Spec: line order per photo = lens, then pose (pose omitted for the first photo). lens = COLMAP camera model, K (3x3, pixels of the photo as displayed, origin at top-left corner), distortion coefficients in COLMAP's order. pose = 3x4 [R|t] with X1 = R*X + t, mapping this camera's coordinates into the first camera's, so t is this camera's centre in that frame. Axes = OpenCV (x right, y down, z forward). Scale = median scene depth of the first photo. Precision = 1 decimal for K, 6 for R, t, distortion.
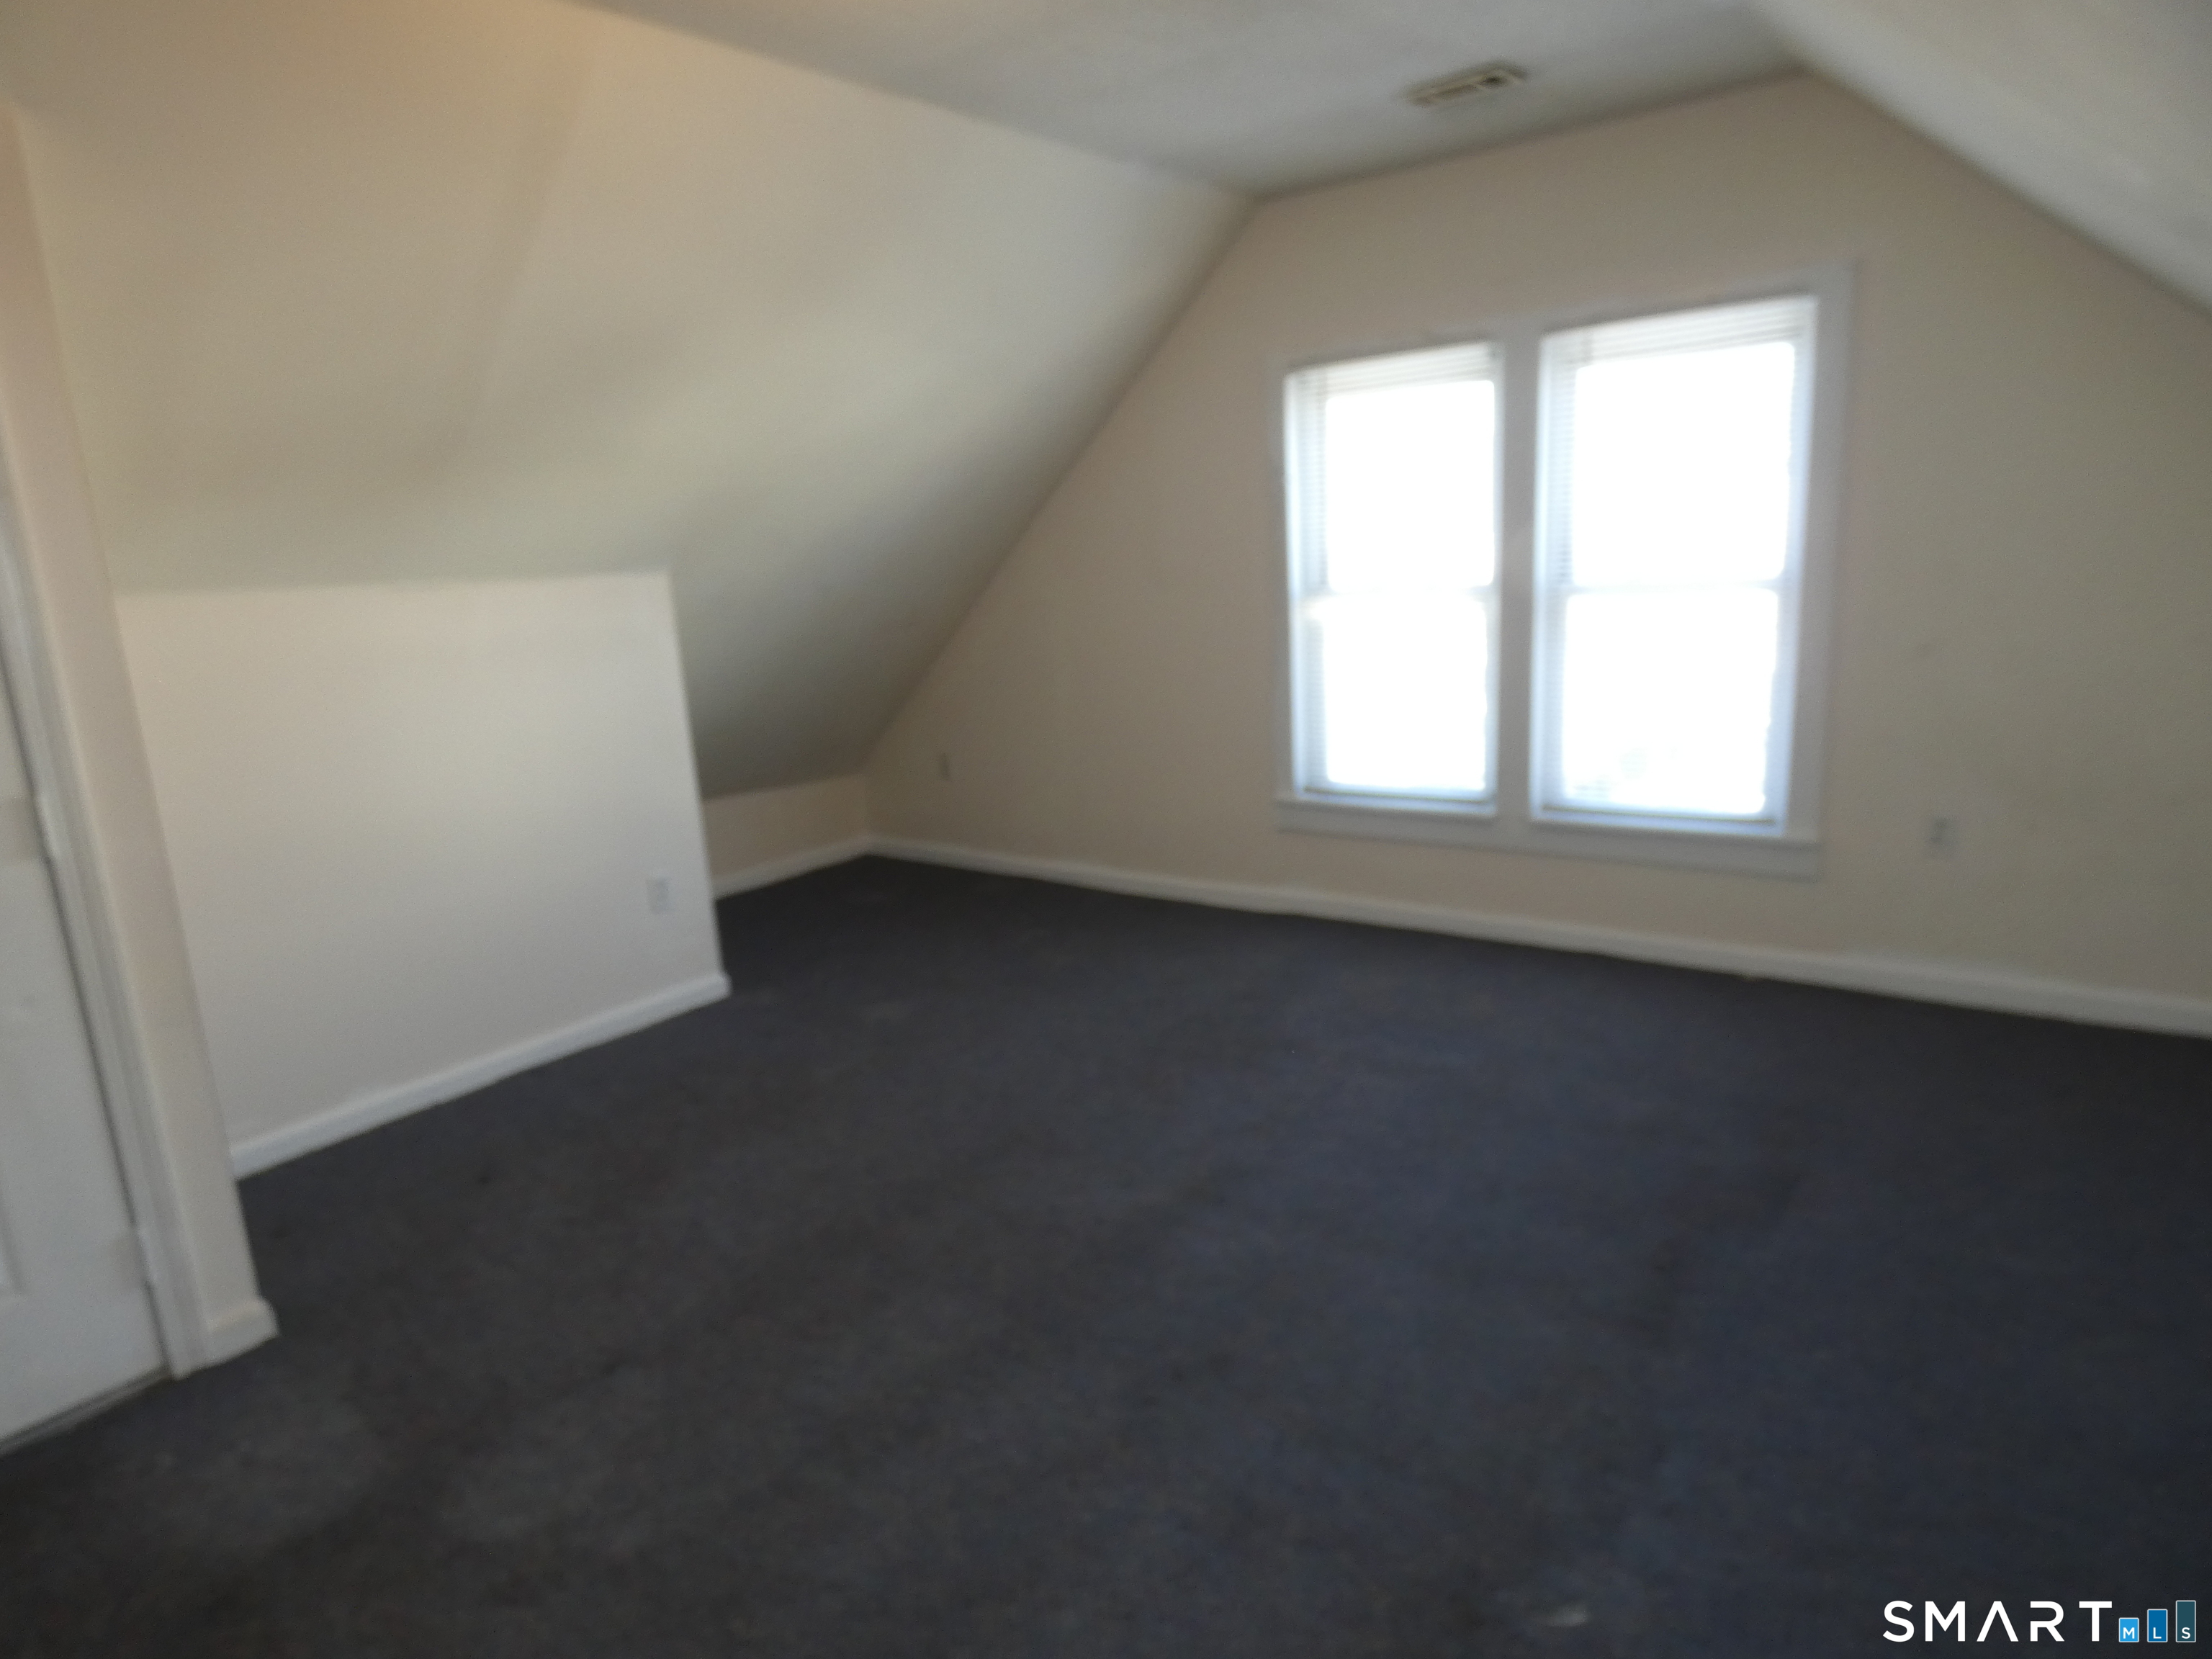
lens RADIAL K [[1332.0, 0, 1106.0], [0, 1332.0, 829.5], [0, 0, 1]] dist [0.017047, 0.000566]
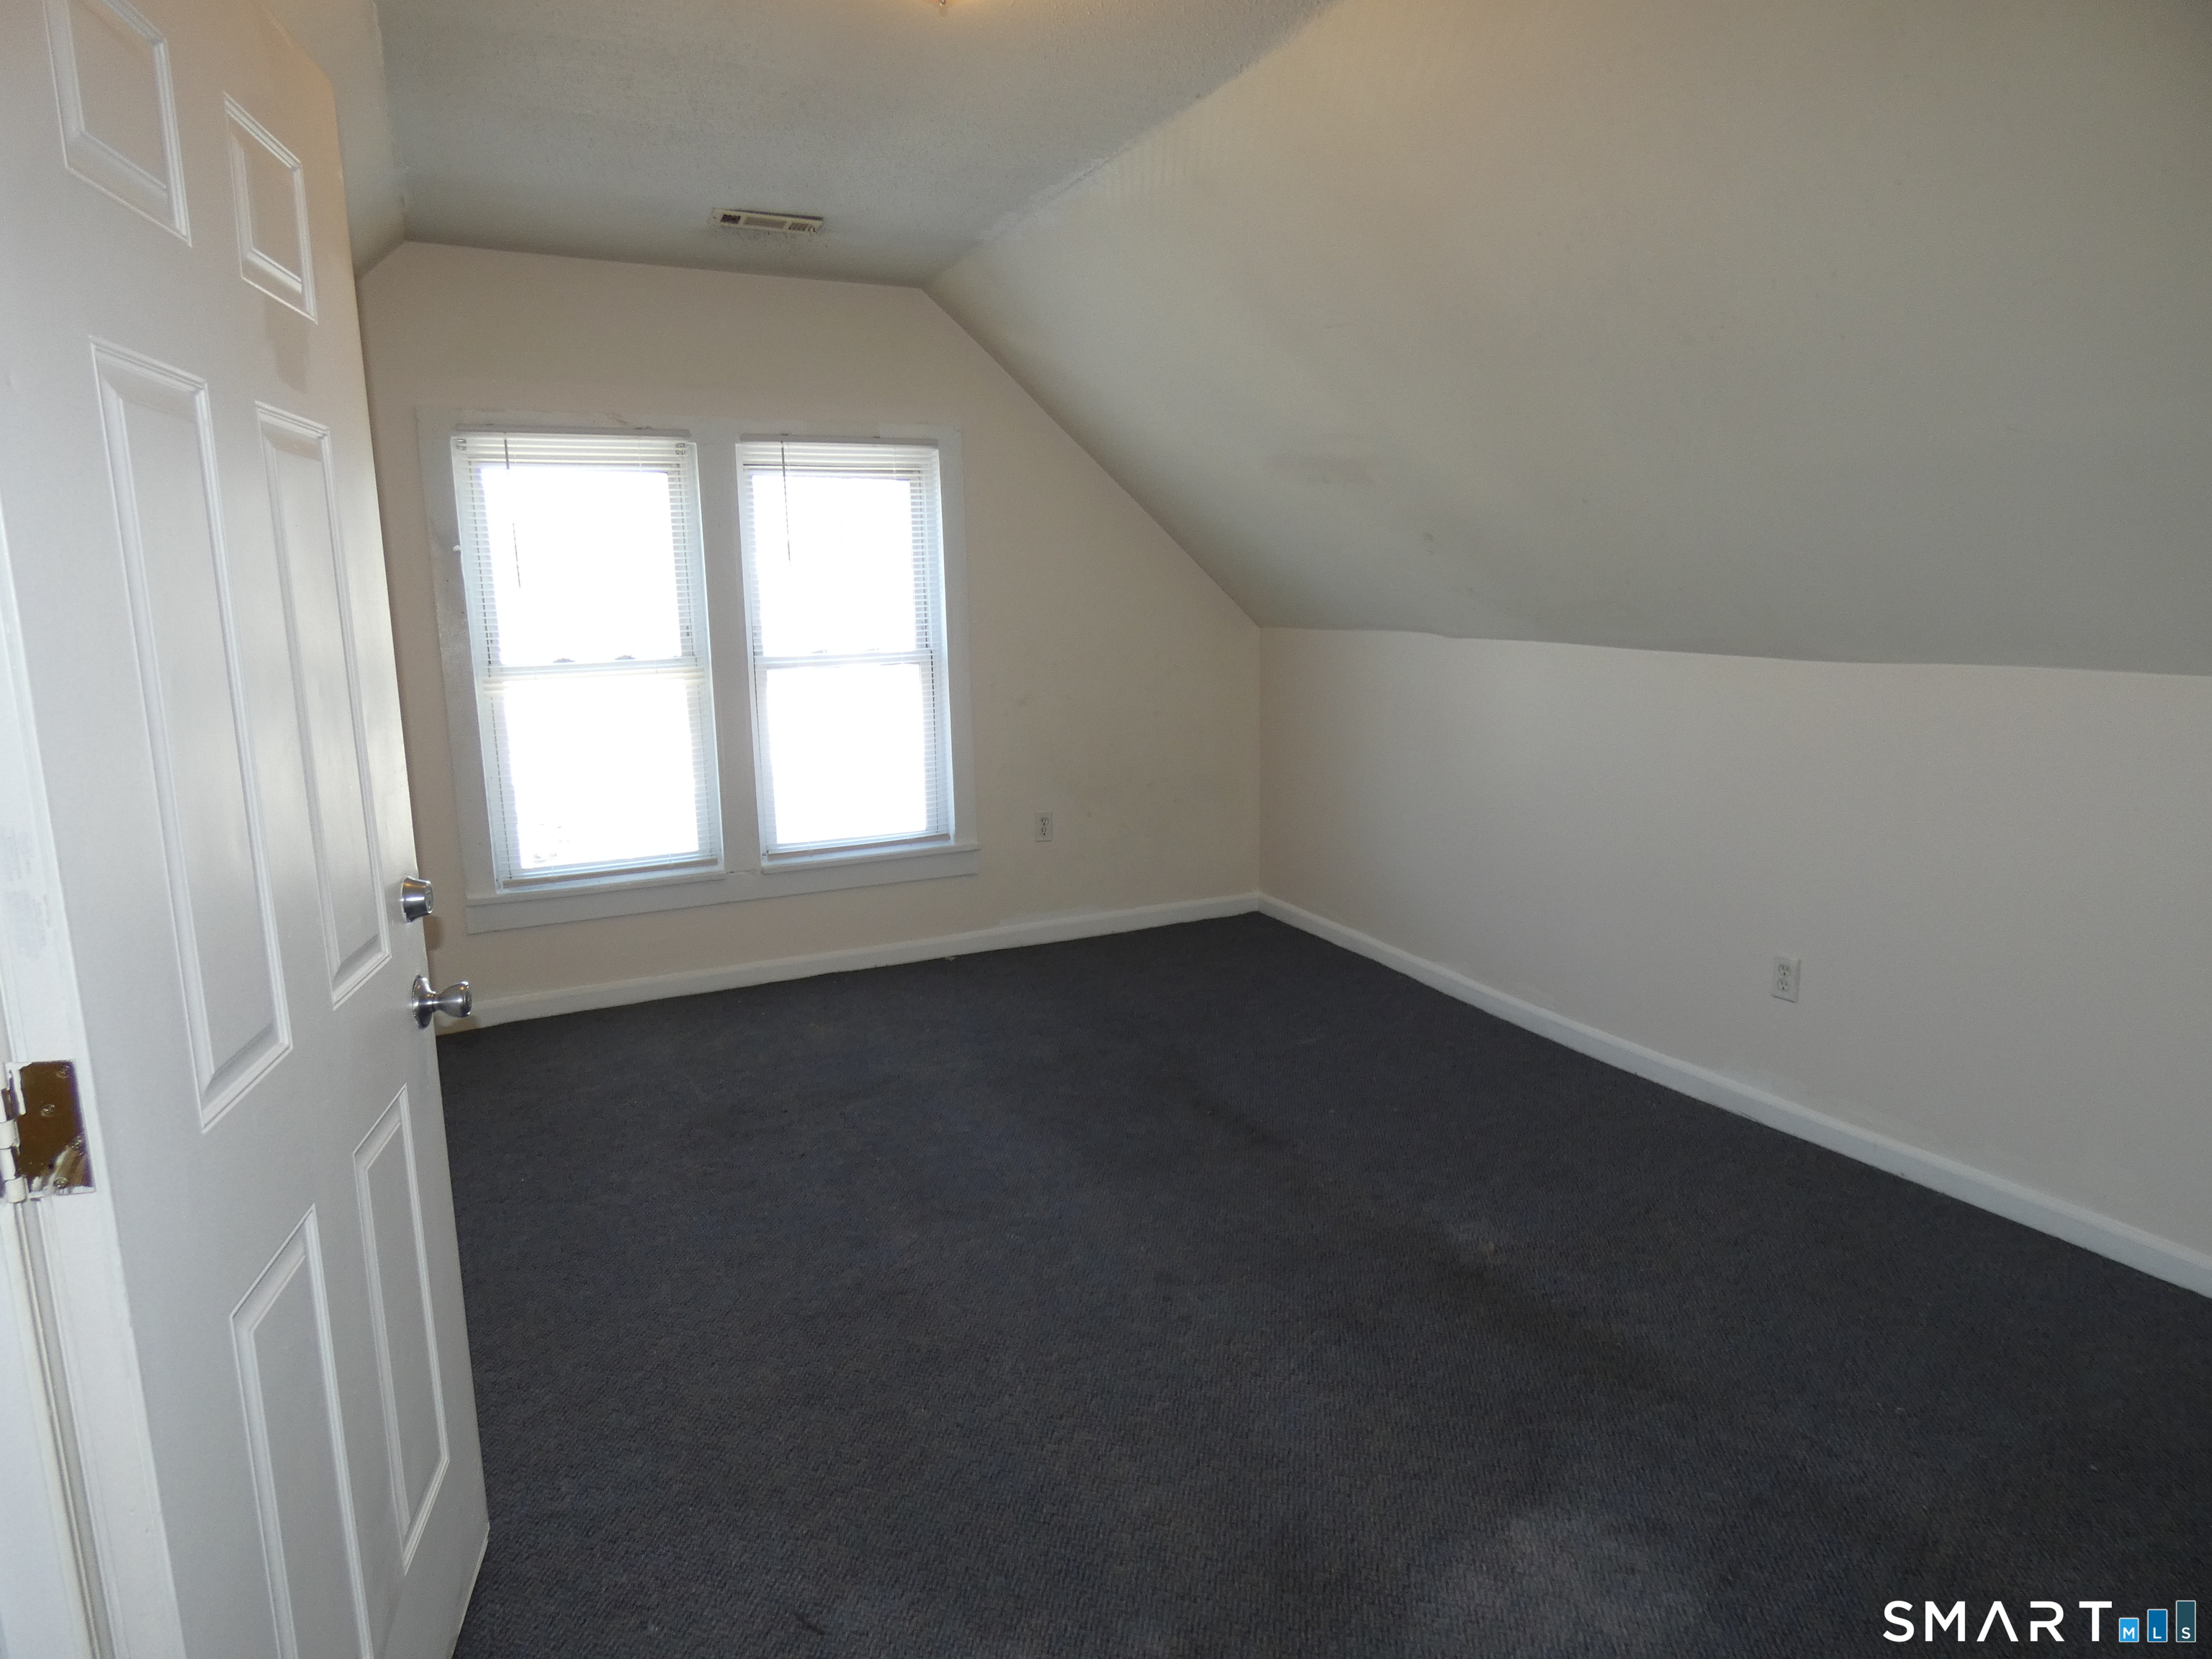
lens RADIAL K [[1332.0, 0, 1106.0], [0, 1332.0, 829.5], [0, 0, 1]] dist [0.017047, 0.000566]
pose [[0.437999, -0.113098, 0.891833, -0.574657], [0.176501, 0.983565, 0.038048, -0.032968], [-0.881478, 0.140744, 0.450763, 0.257699]]
